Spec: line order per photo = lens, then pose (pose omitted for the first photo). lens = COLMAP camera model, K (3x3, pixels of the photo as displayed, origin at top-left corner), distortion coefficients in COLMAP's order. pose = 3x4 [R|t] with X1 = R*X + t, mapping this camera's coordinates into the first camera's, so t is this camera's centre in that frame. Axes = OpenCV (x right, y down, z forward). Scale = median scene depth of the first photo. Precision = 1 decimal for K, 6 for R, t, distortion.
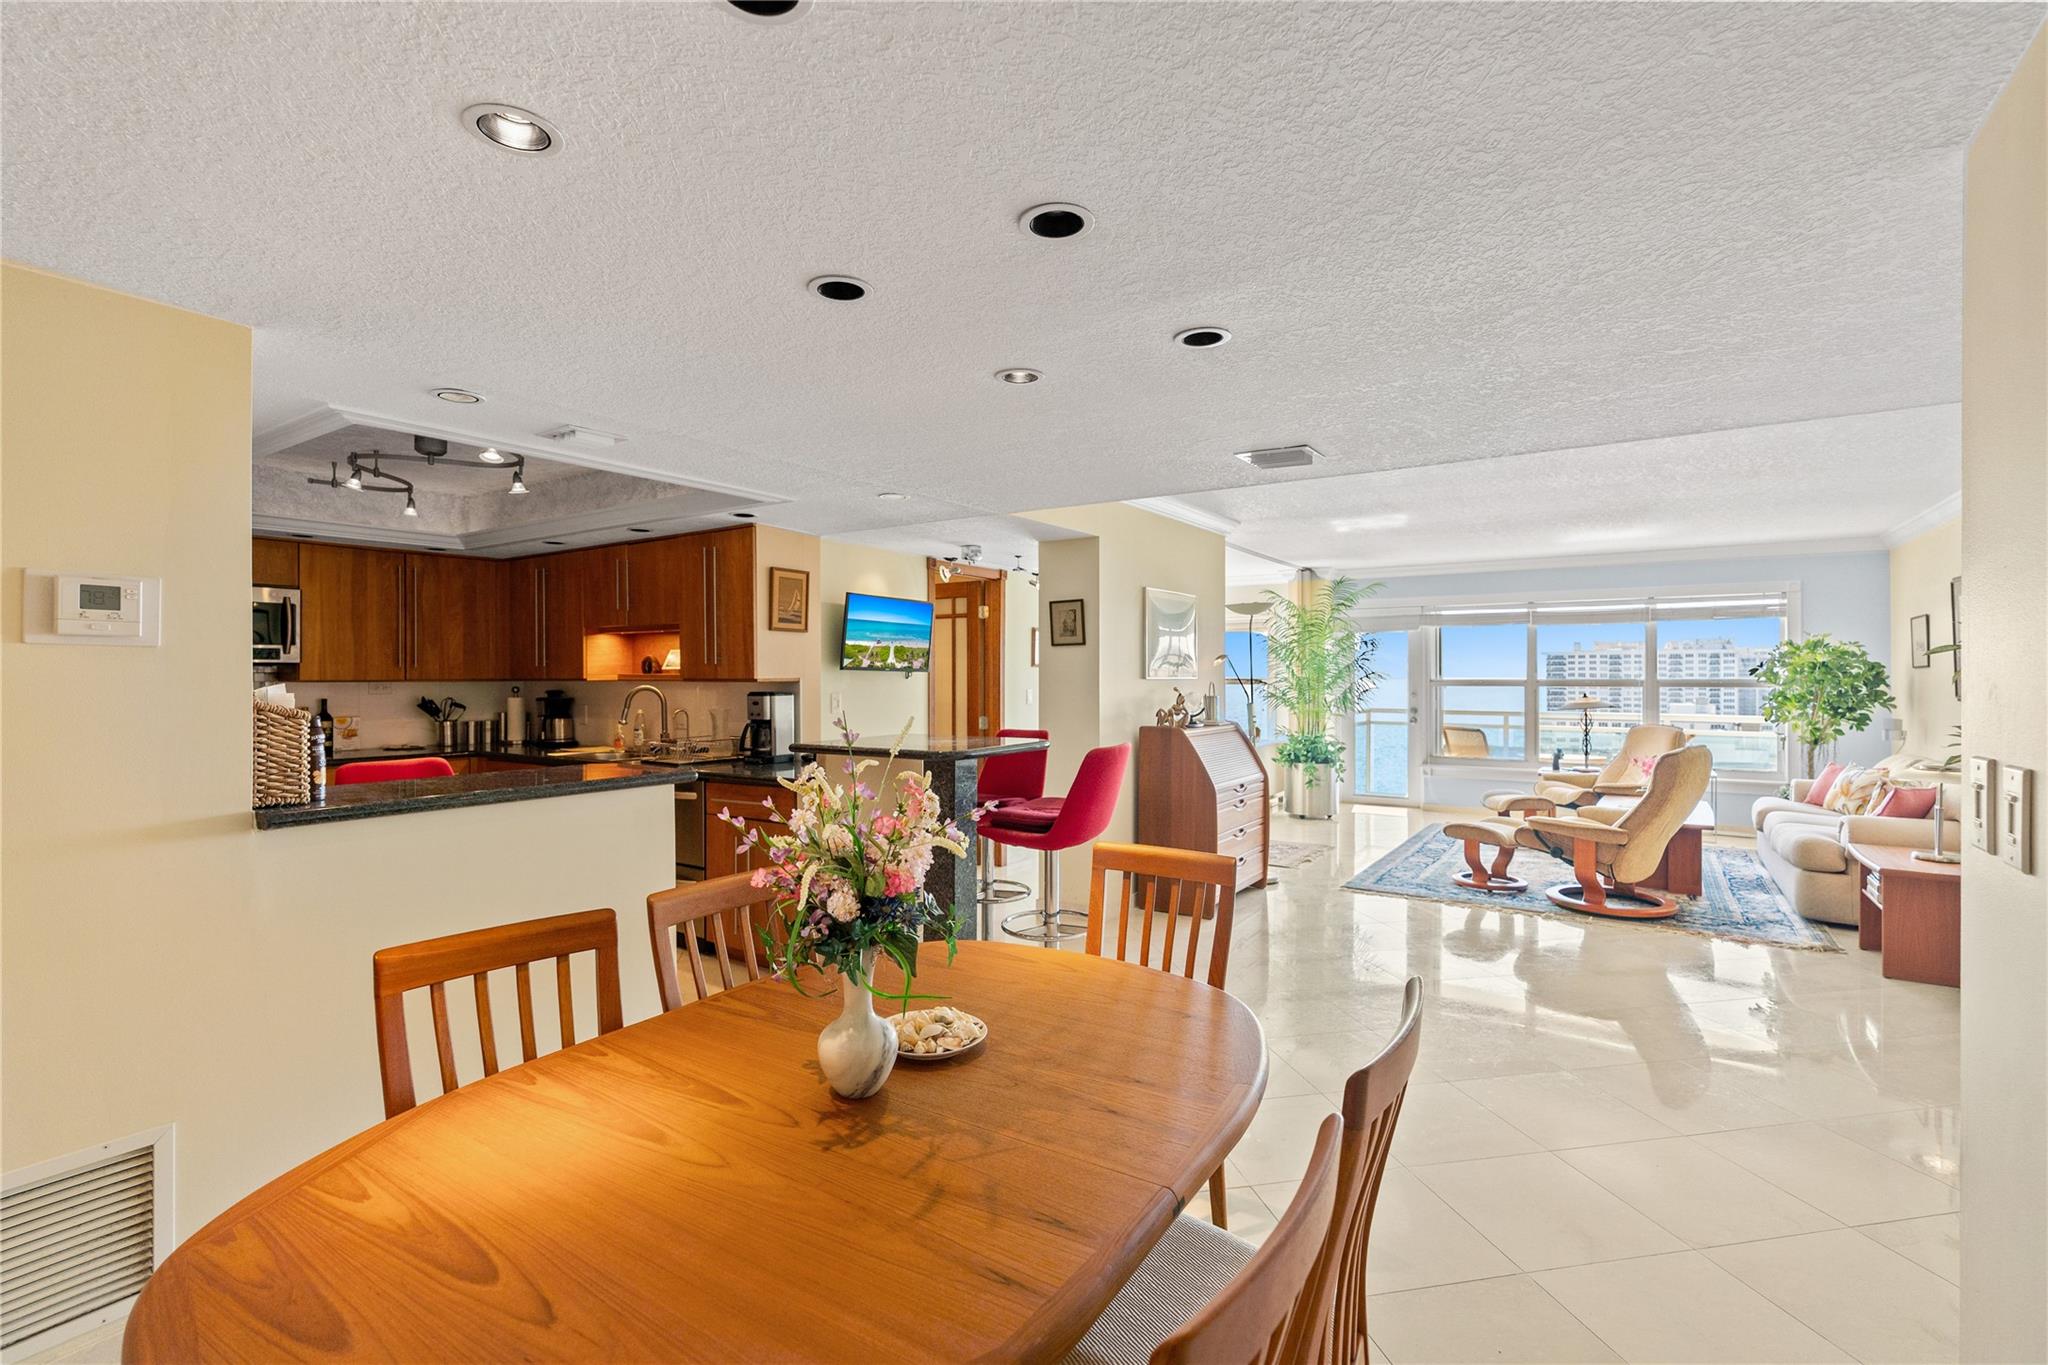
lens RADIAL K [[927.8, 0, 1025.7], [0, 927.8, 675.3], [0, 0, 1]] dist [-0.010123, 0.003756]
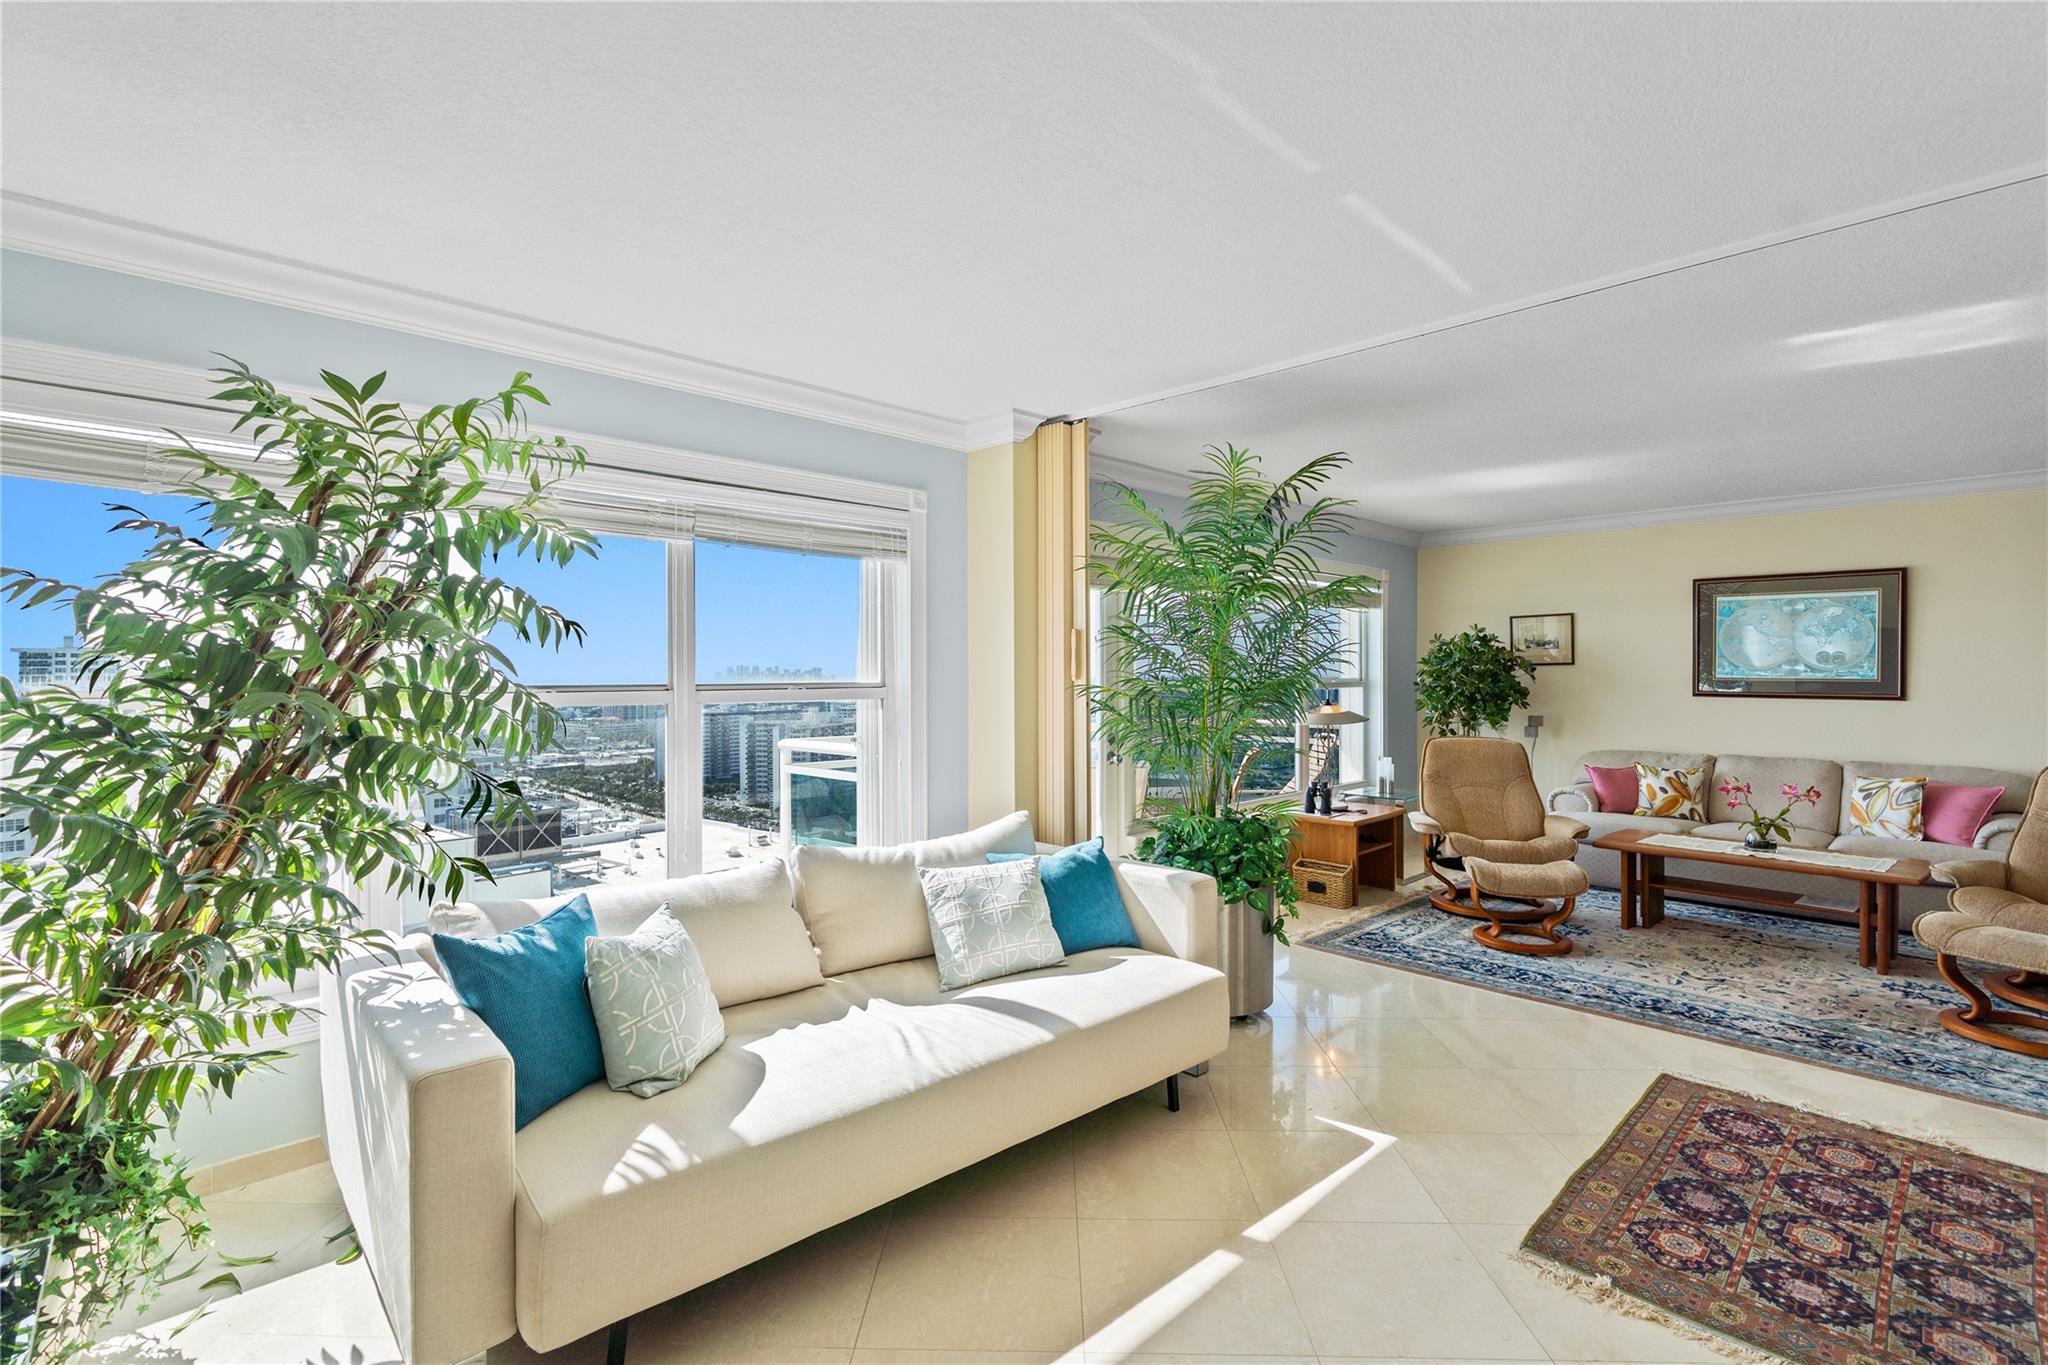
lens RADIAL K [[927.8, 0, 1023.5], [0, 927.8, 678.6], [0, 0, 1]] dist [-0.010123, 0.003756]
pose [[0.222725, -0.006929, 0.974857, -0.197165], [0.002549, 0.999975, 0.006525, -0.000791], [-0.974878, 0.001031, 0.222738, 1.562766]]
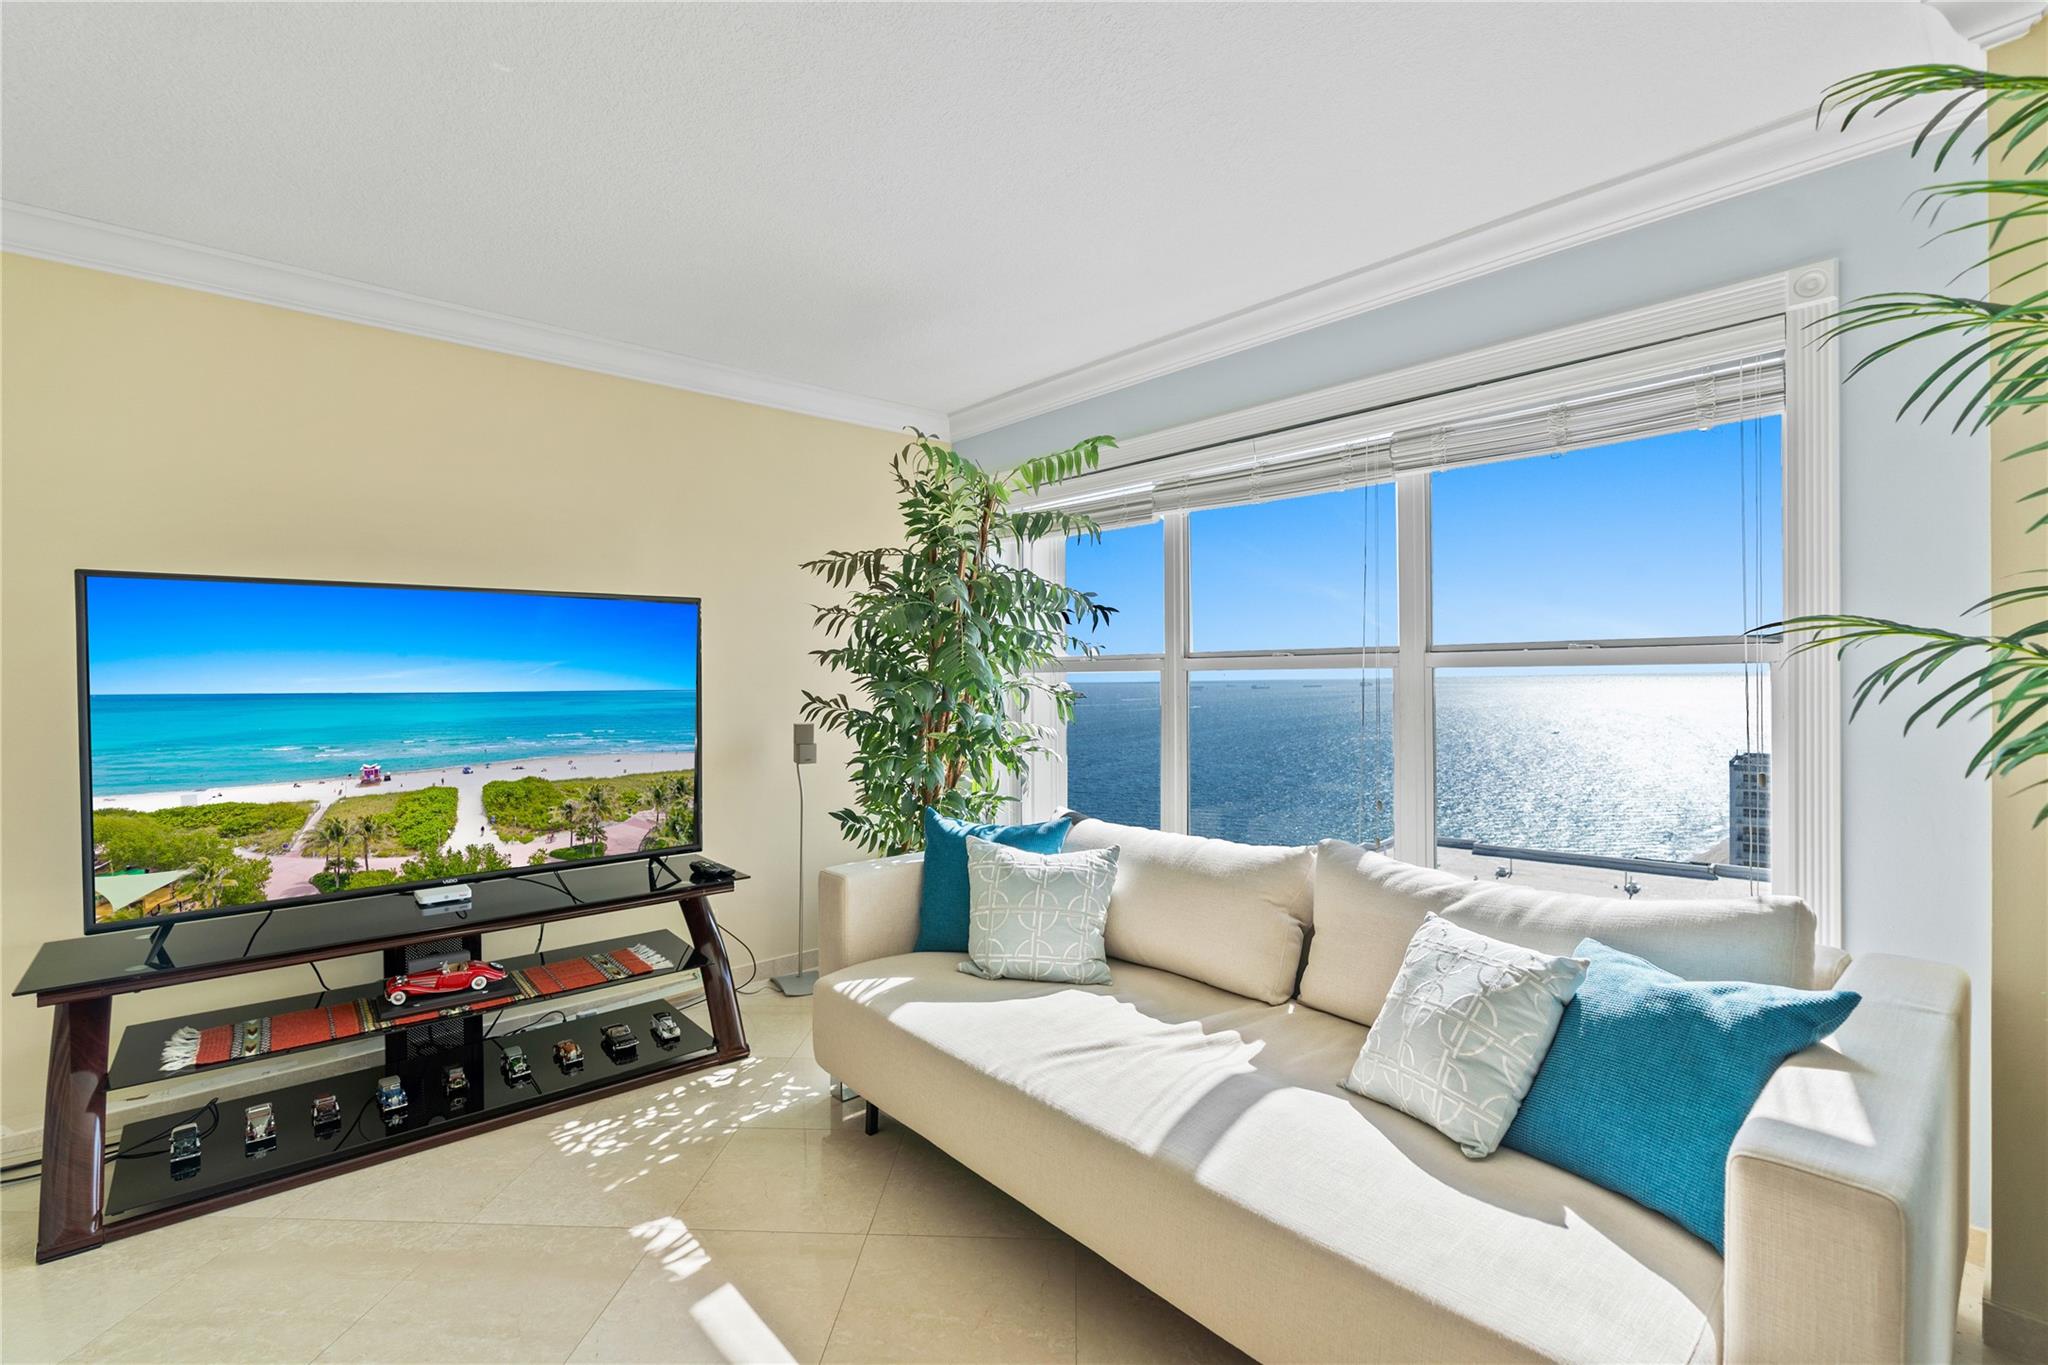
lens RADIAL K [[927.8, 0, 1026.0], [0, 927.8, 686.1], [0, 0, 1]] dist [-0.010123, 0.003756]
pose [[0.968601, -0.008542, -0.248472, 0.260833], [0.009622, 0.999949, 0.003133, 0.024392], [0.248433, -0.005425, 0.968634, 1.360441]]
